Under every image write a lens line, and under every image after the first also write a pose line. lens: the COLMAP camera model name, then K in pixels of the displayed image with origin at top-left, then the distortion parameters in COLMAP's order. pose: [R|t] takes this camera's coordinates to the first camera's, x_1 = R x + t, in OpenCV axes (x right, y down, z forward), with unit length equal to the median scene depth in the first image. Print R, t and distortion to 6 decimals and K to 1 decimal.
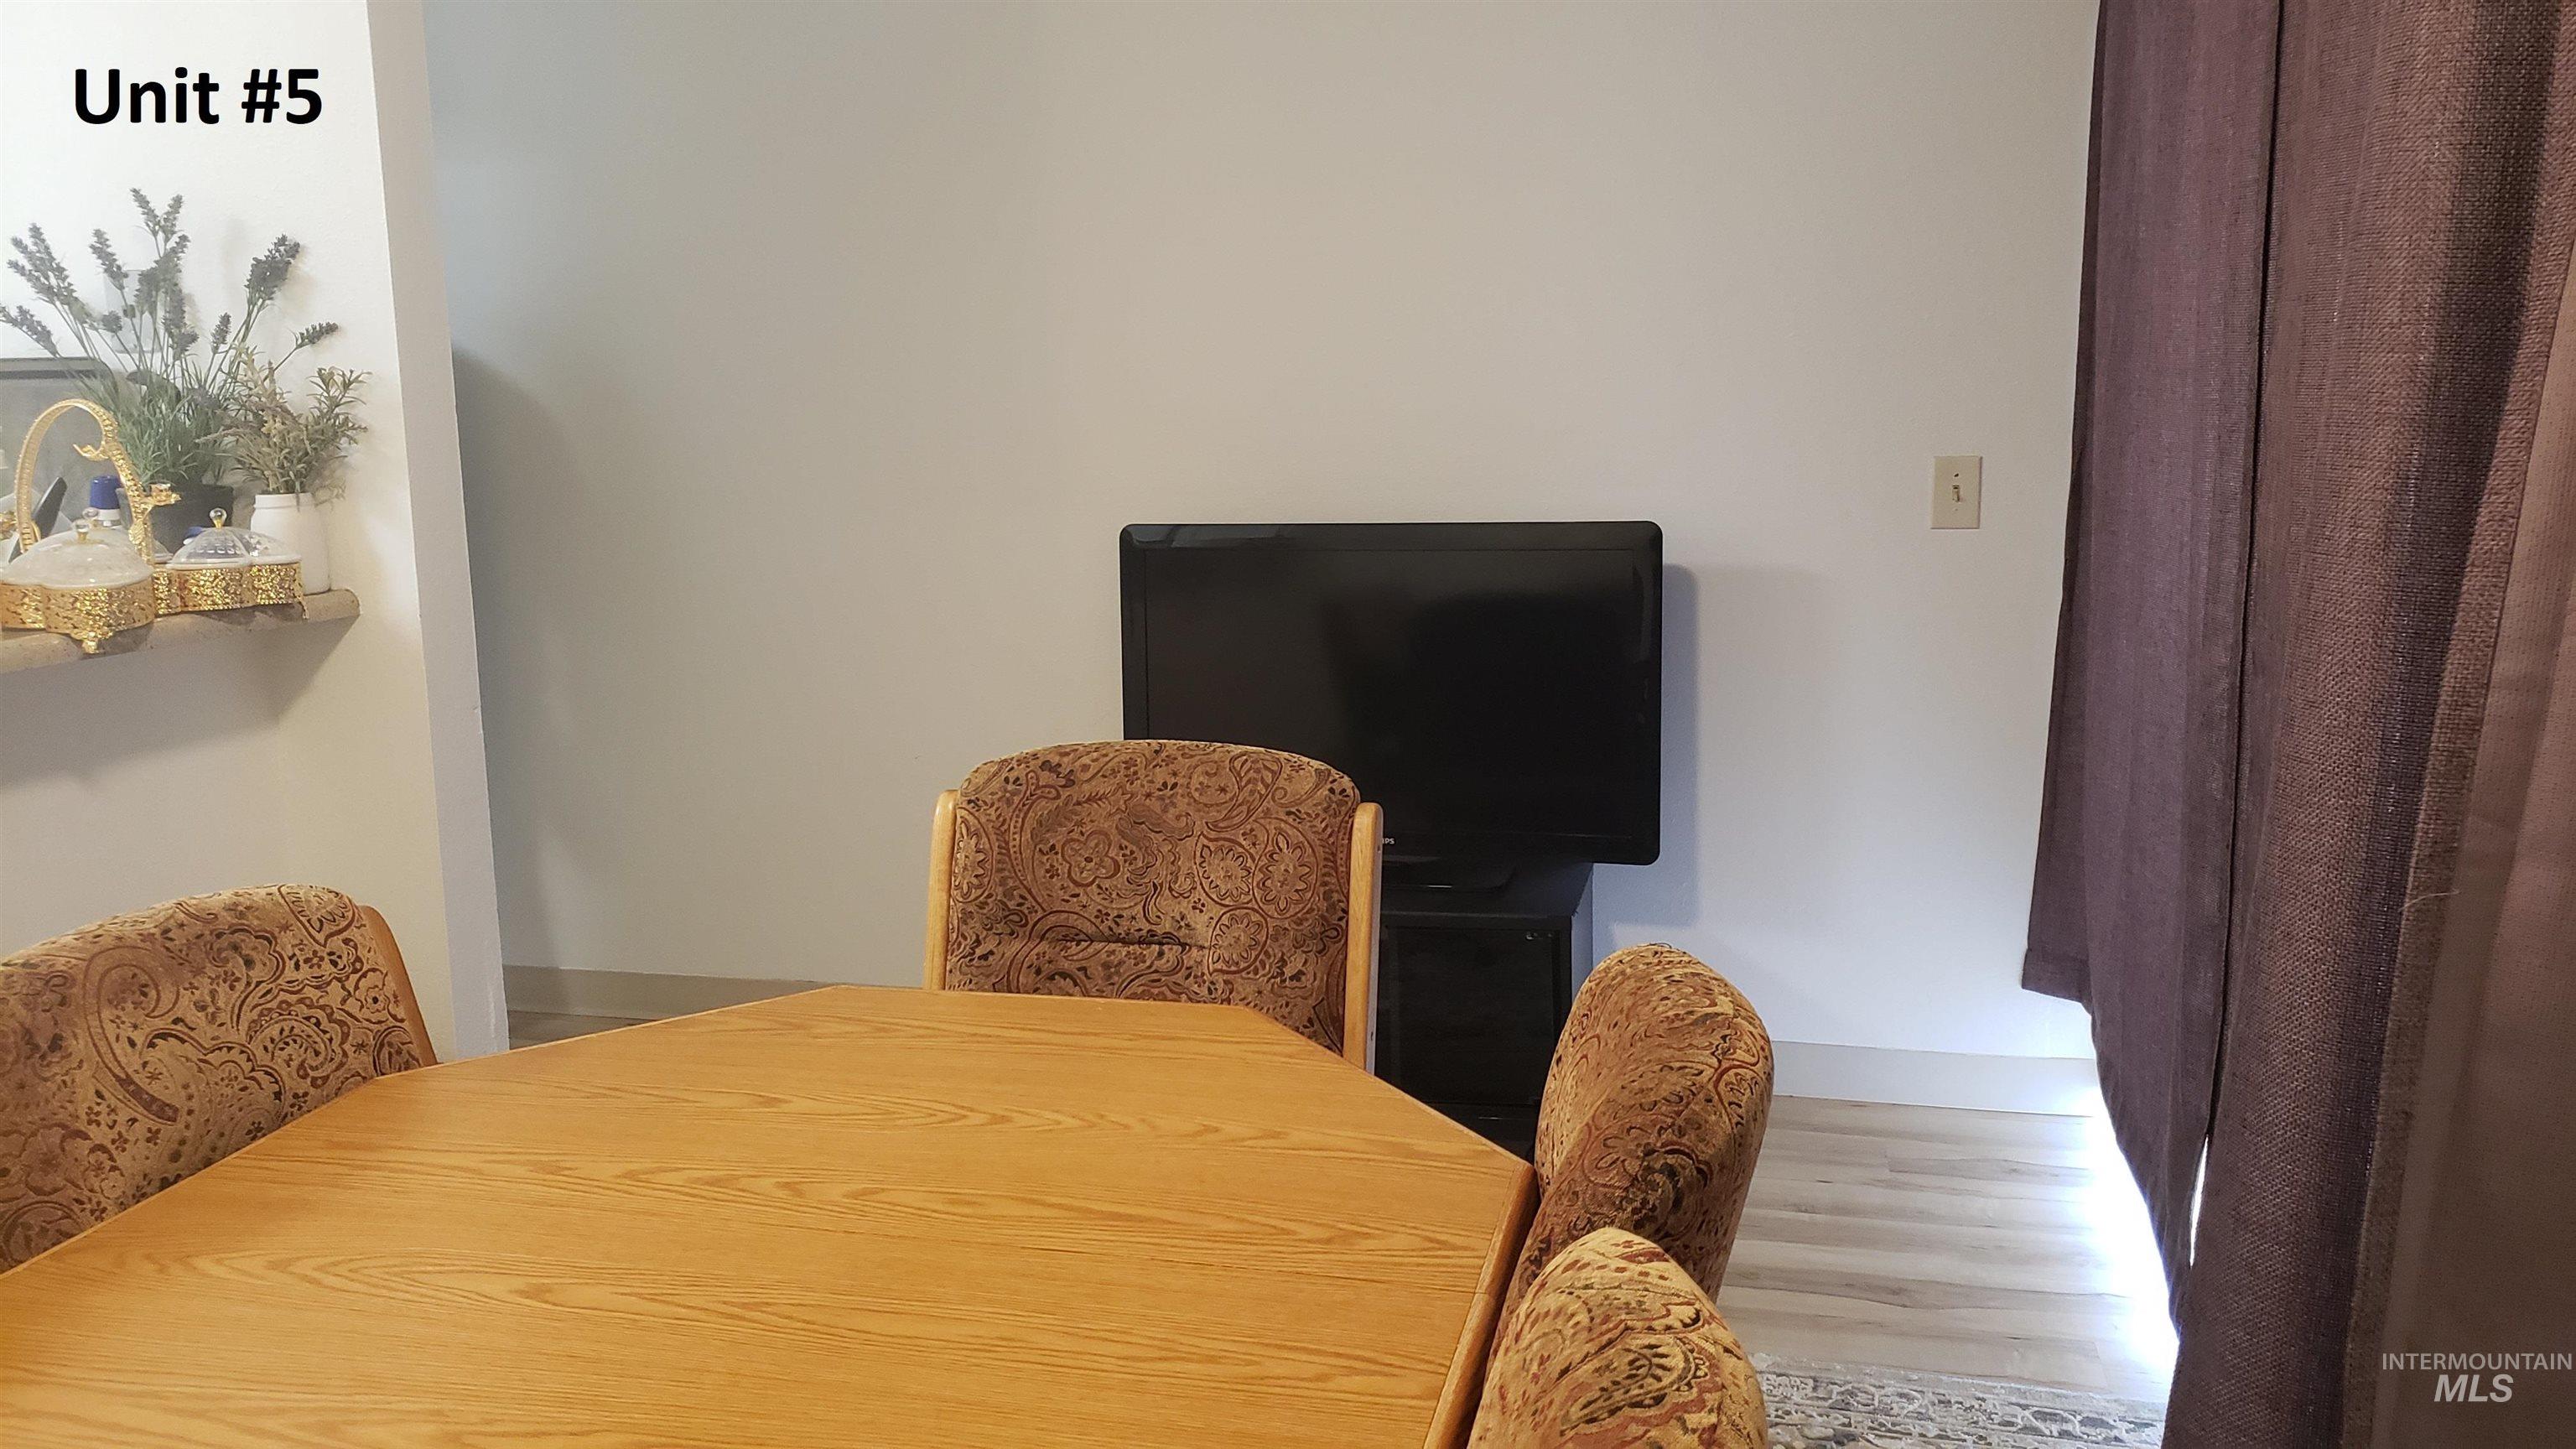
lens RADIAL K [[2011.8, 0, 1288.0], [0, 2011.8, 724.5], [0, 0, 1]] dist [0.005126, 0.001364]
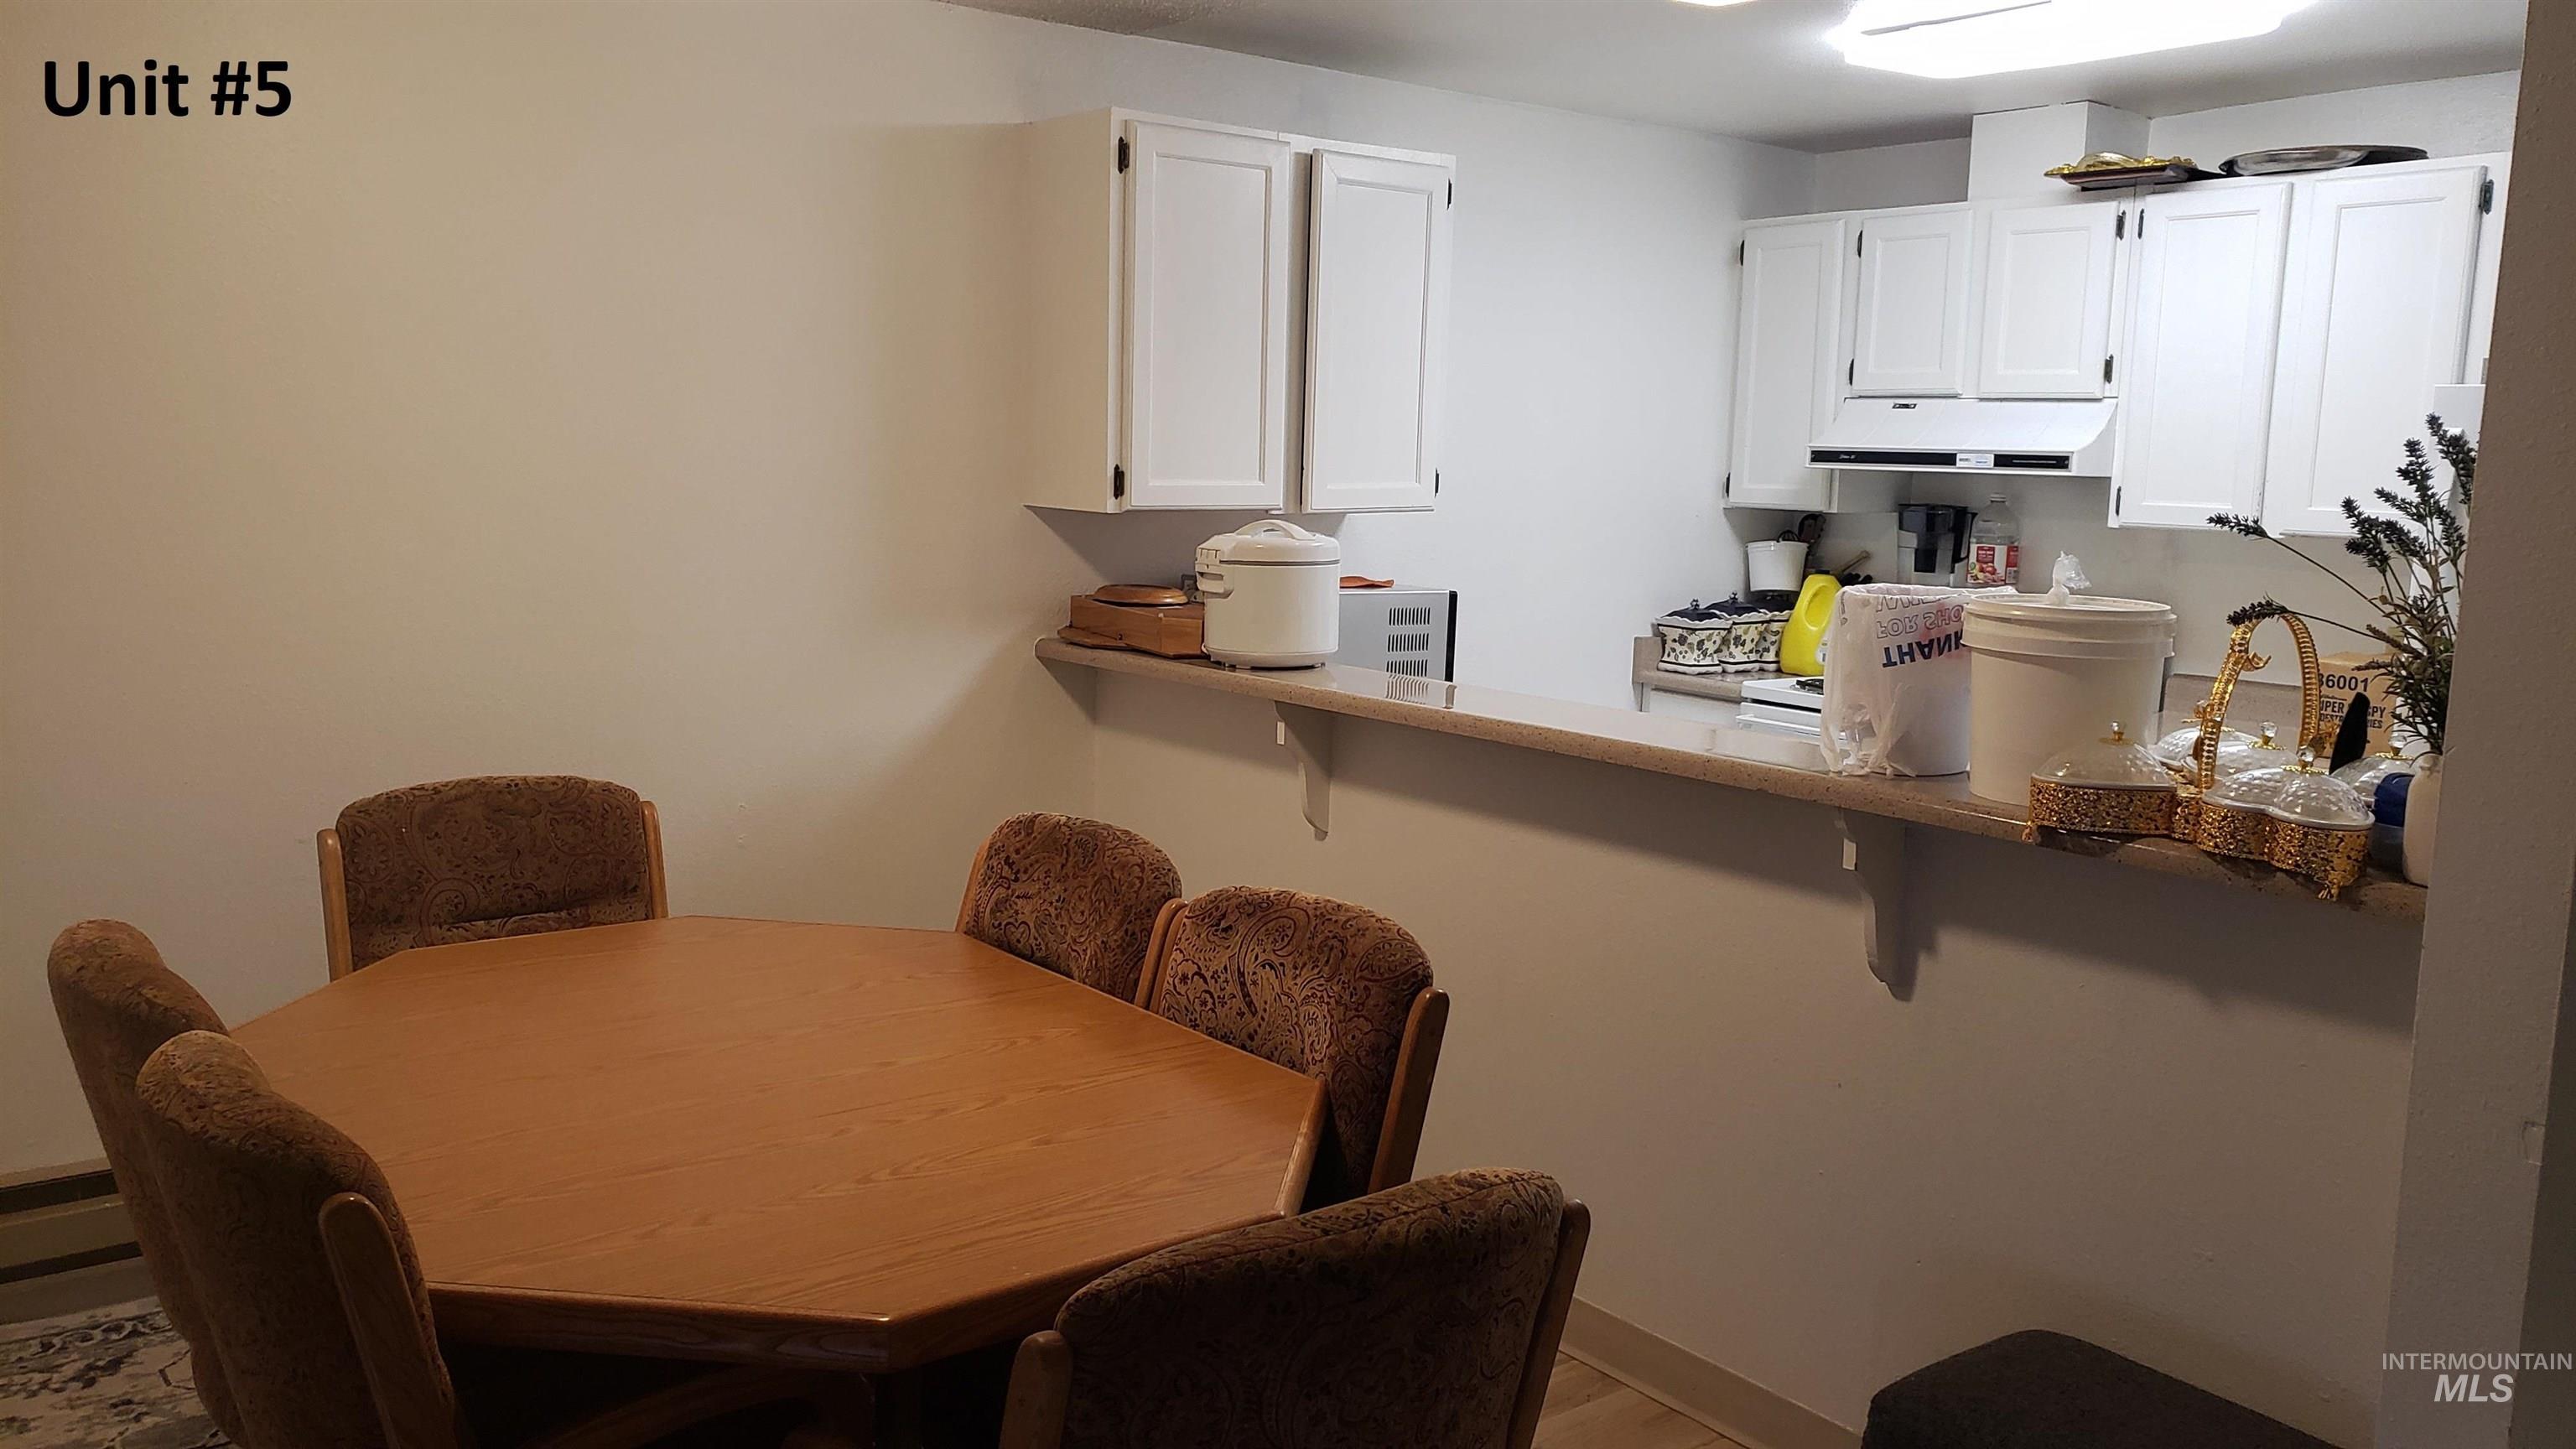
lens RADIAL K [[2011.8, 0, 1288.0], [0, 2011.8, 724.5], [0, 0, 1]] dist [0.005126, 0.001364]
pose [[-0.622694, 0.114617, -0.774025, 0.641660], [-0.148534, 0.953912, 0.260748, -0.446986], [0.768238, 0.277335, -0.576971, 1.904880]]
